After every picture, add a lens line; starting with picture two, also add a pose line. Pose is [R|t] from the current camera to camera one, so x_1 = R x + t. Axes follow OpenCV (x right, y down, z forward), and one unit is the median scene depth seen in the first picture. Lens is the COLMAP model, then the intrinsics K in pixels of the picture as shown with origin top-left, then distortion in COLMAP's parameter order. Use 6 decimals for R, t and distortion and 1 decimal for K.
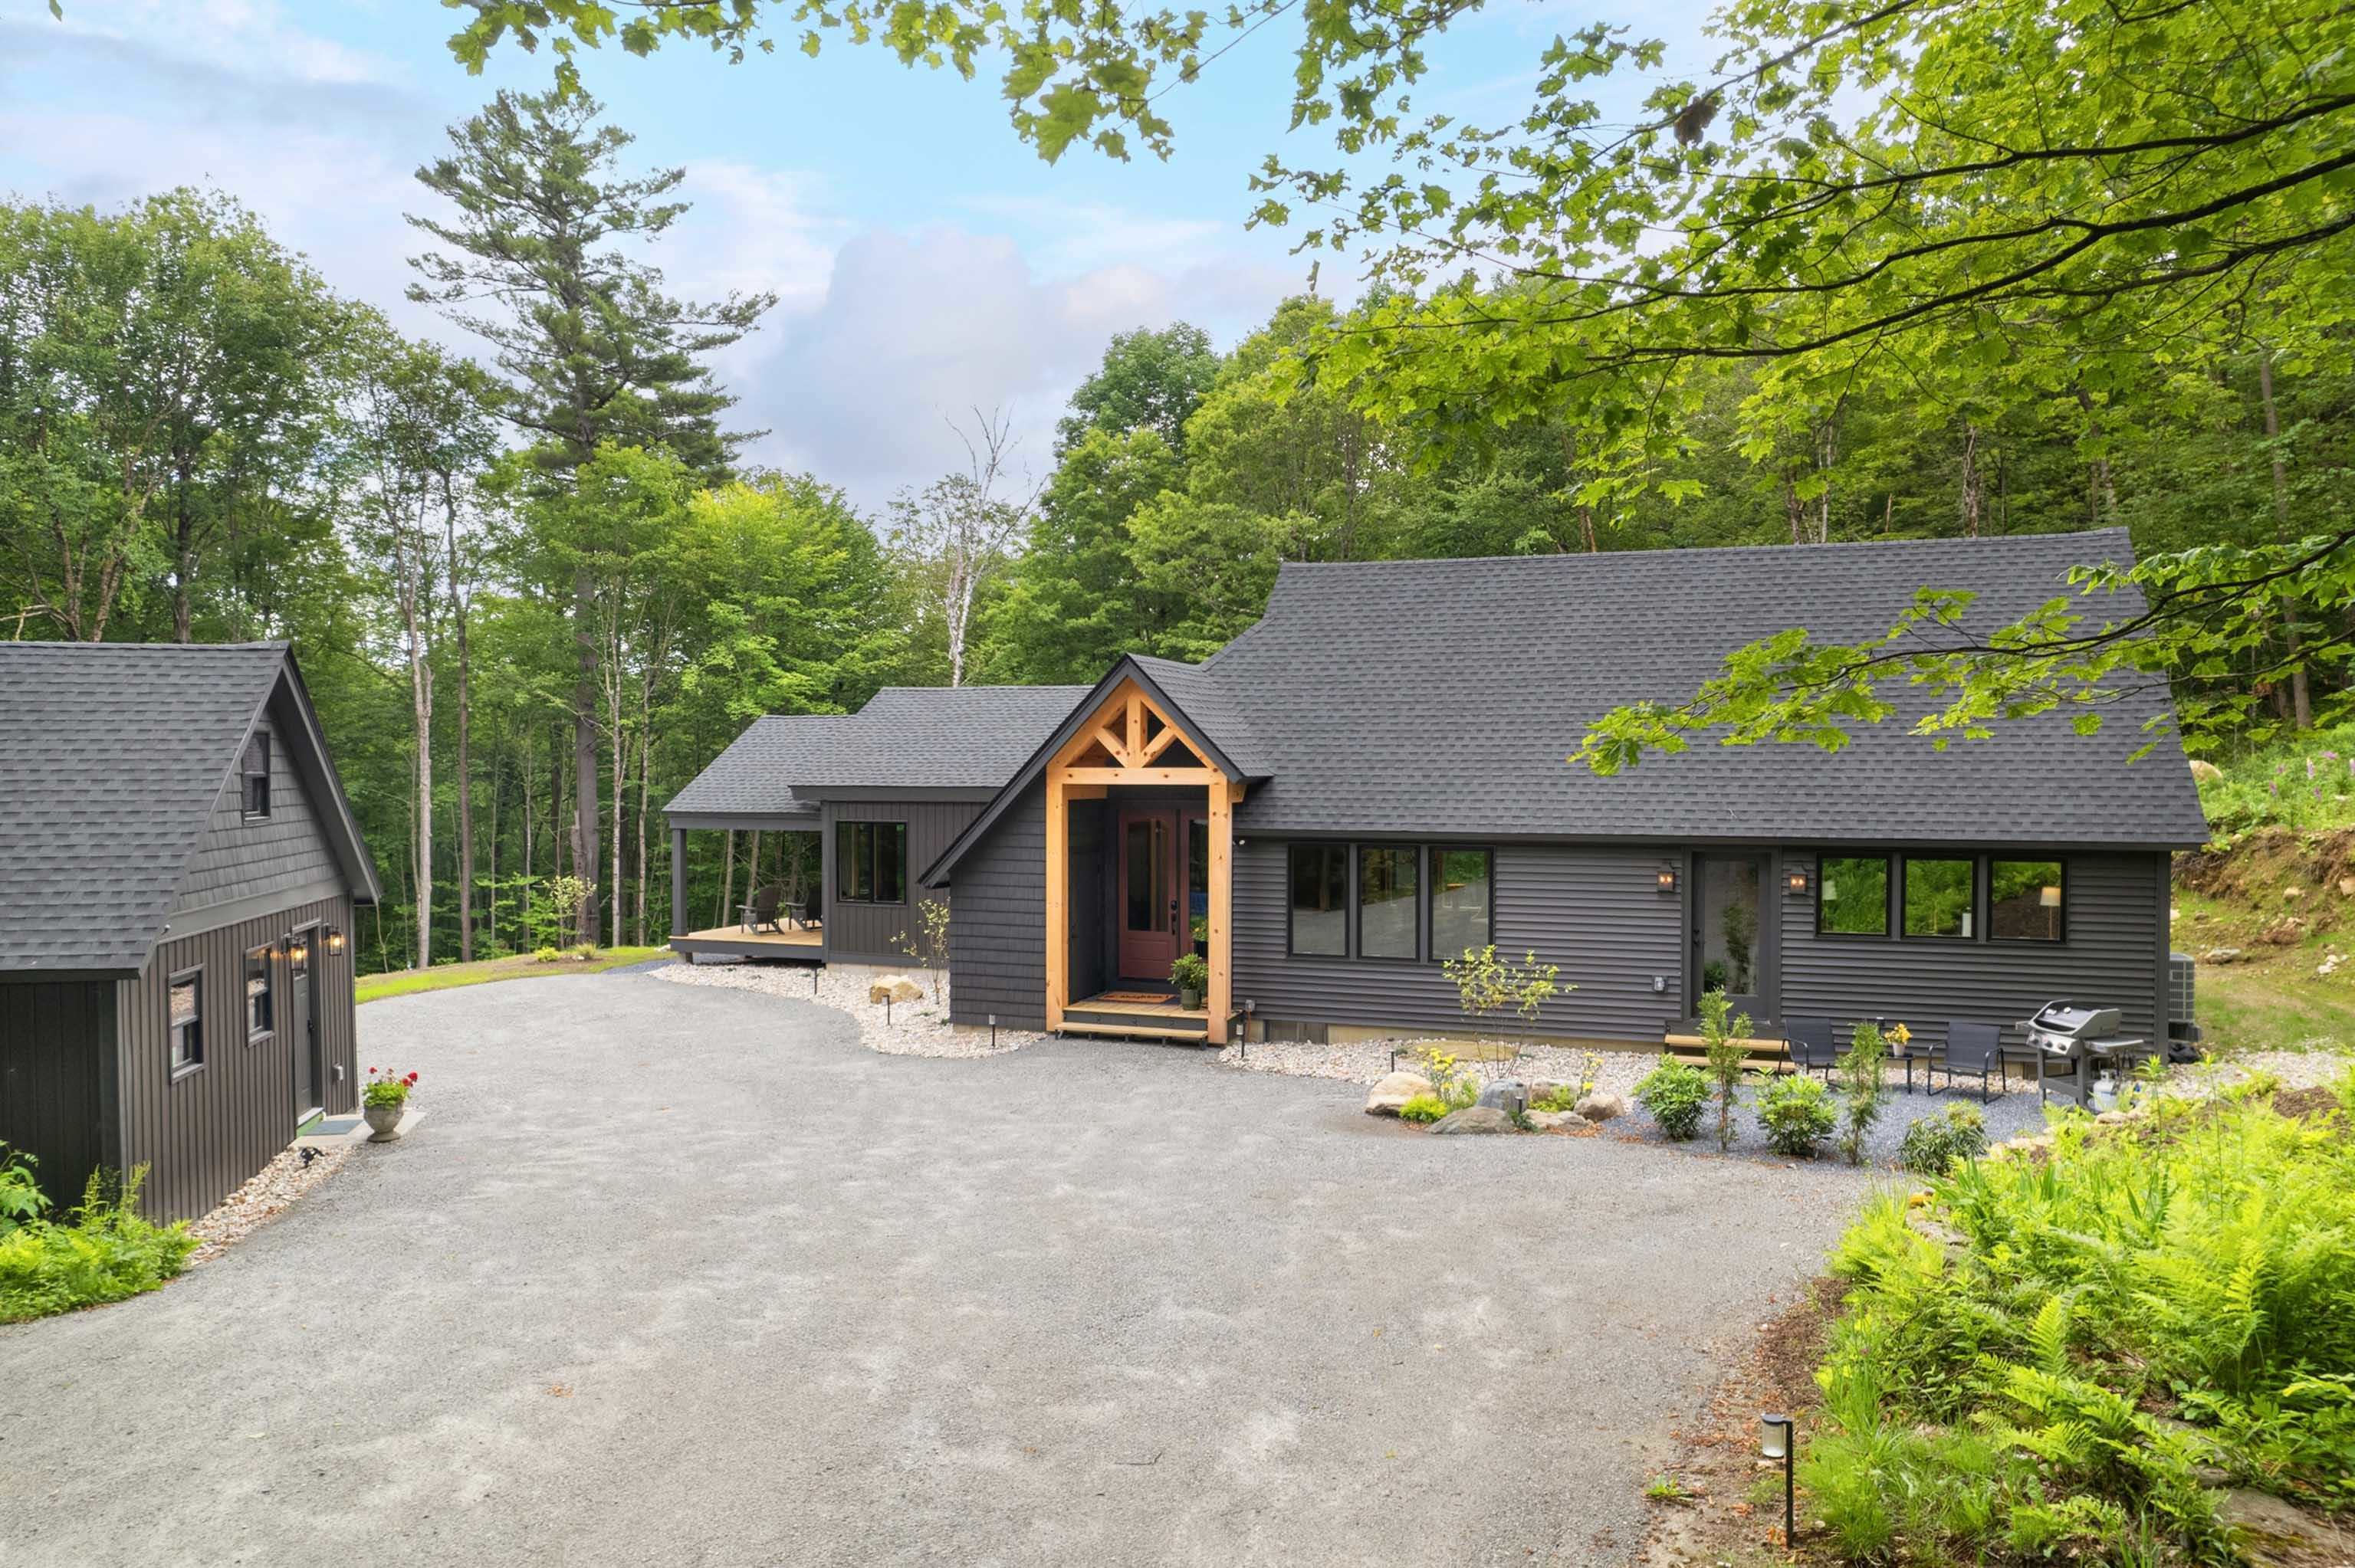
lens RADIAL K [[1491.7, 0, 1177.5], [0, 1491.7, 784.0], [0, 0, 1]] dist [-0.051729, 0.002051]
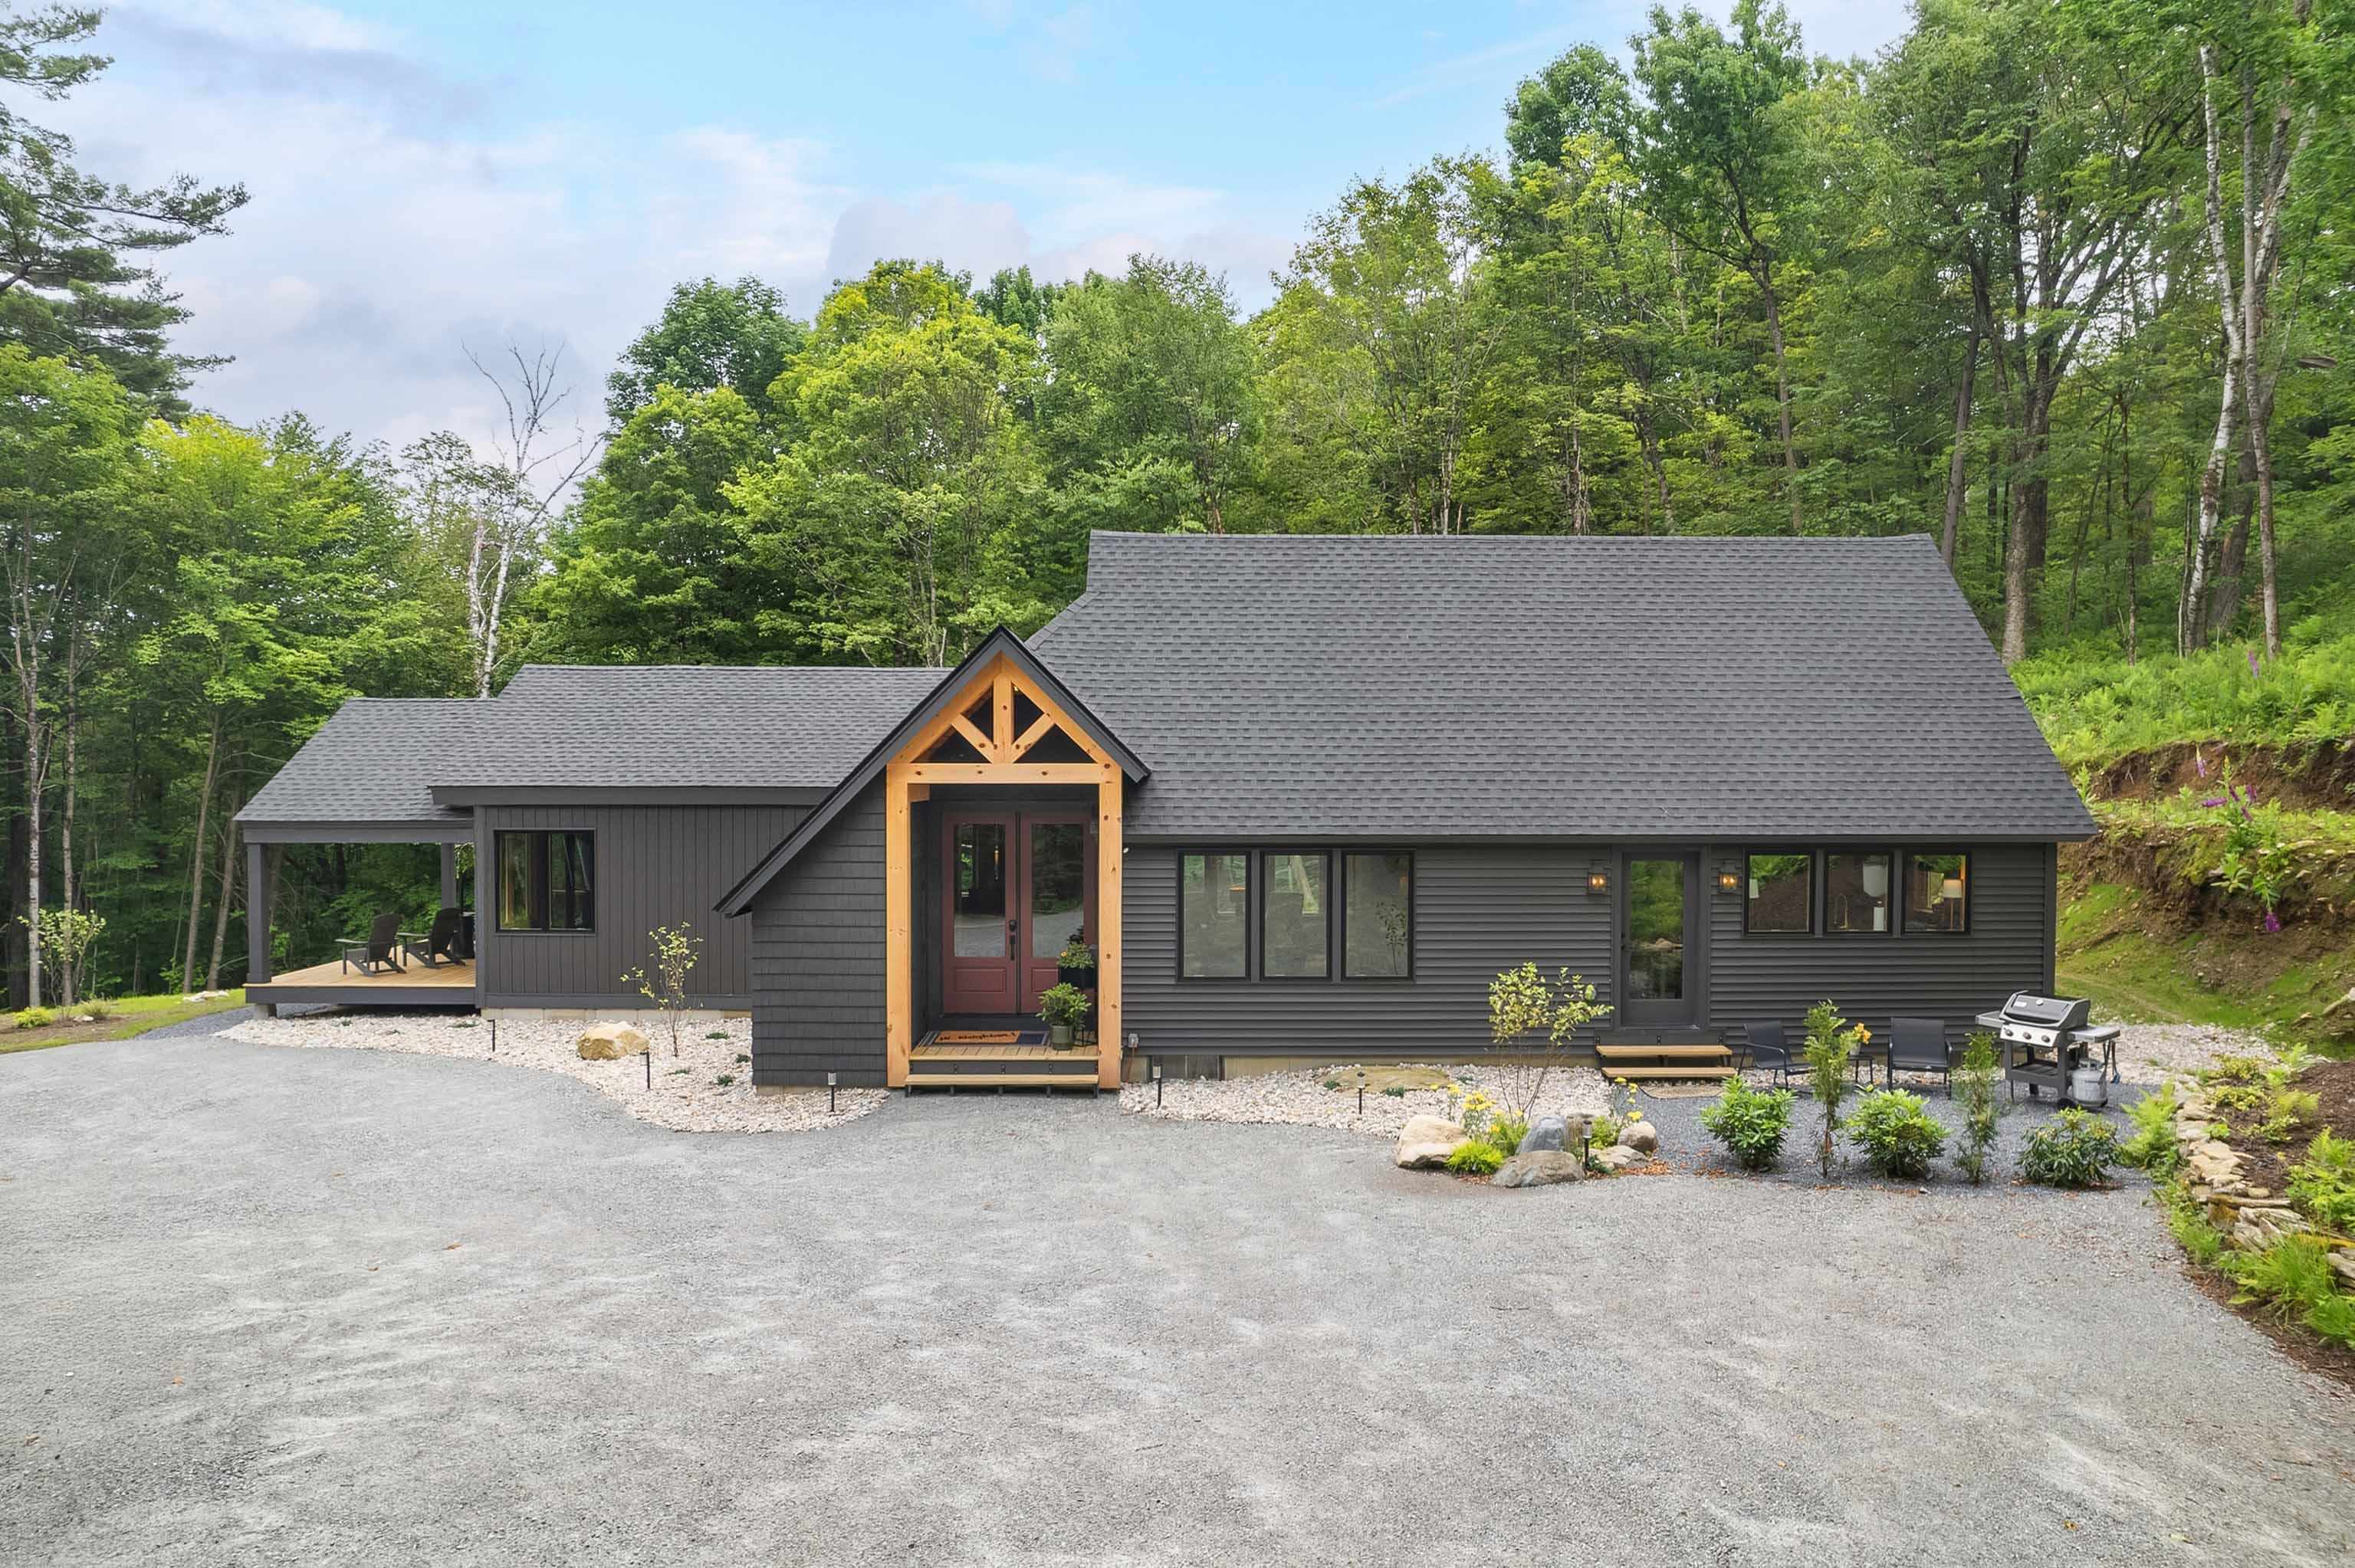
lens RADIAL K [[1480.7, 0, 1182.6], [0, 1480.7, 790.8], [0, 0, 1]] dist [-0.072800, 0.060911]
pose [[0.938623, -0.007225, 0.344870, -0.213484], [0.004280, 0.999948, 0.009301, -0.002731], [-0.344919, -0.007254, 0.938604, 0.190103]]
